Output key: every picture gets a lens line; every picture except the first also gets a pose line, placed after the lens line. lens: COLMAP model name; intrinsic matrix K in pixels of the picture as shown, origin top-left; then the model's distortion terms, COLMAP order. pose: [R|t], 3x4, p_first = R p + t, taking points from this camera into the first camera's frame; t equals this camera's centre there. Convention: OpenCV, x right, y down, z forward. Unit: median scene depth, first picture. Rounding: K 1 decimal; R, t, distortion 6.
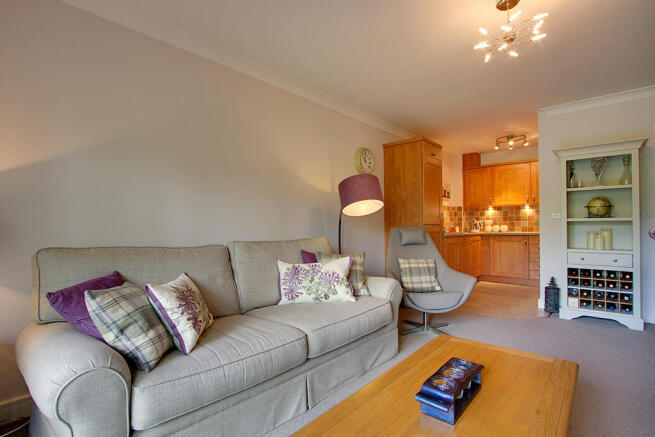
lens RADIAL K [[321.5, 0, 324.9], [0, 321.5, 222.4], [0, 0, 1]] dist [-0.020721, 0.004079]
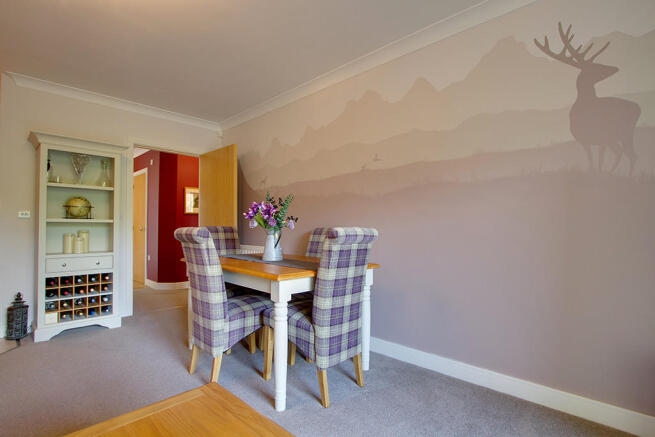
lens RADIAL K [[321.5, 0, 325.9], [0, 321.5, 223.5], [0, 0, 1]] dist [-0.020721, 0.004079]
pose [[0.037991, 0.016872, 0.999136, -0.034923], [-0.016591, 0.999730, -0.016251, 0.002404], [-0.999140, -0.015959, 0.038261, 0.234667]]
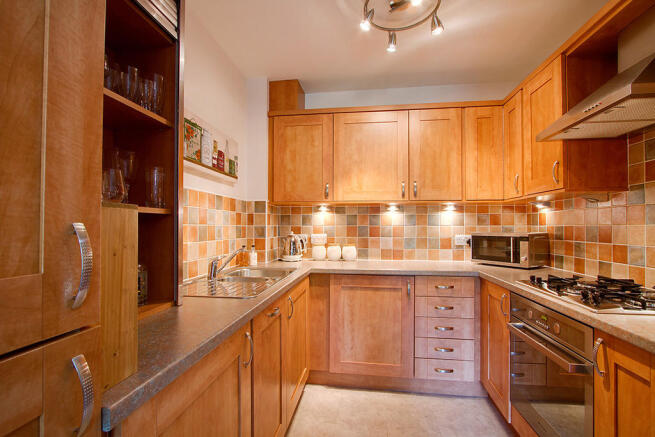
lens RADIAL K [[321.5, 0, 327.8], [0, 321.5, 221.2], [0, 0, 1]] dist [-0.020721, 0.004079]
pose [[0.824668, 0.018420, 0.565317, 0.457206], [-0.014437, 0.999829, -0.011517, -0.035544], [-0.565432, 0.001336, 0.824794, 1.076187]]
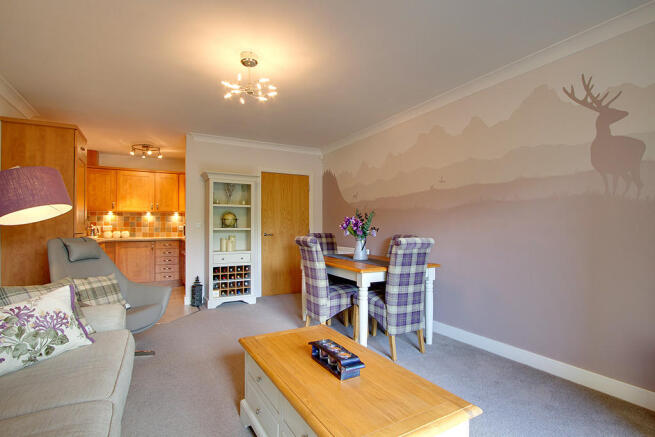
lens RADIAL K [[321.5, 0, 326.5], [0, 321.5, 224.2], [0, 0, 1]] dist [-0.020721, 0.004079]
pose [[0.328458, 0.012501, 0.944436, -0.281542], [-0.014811, 0.999858, -0.008084, -0.023303], [-0.944402, -0.011333, 0.328597, 0.156380]]
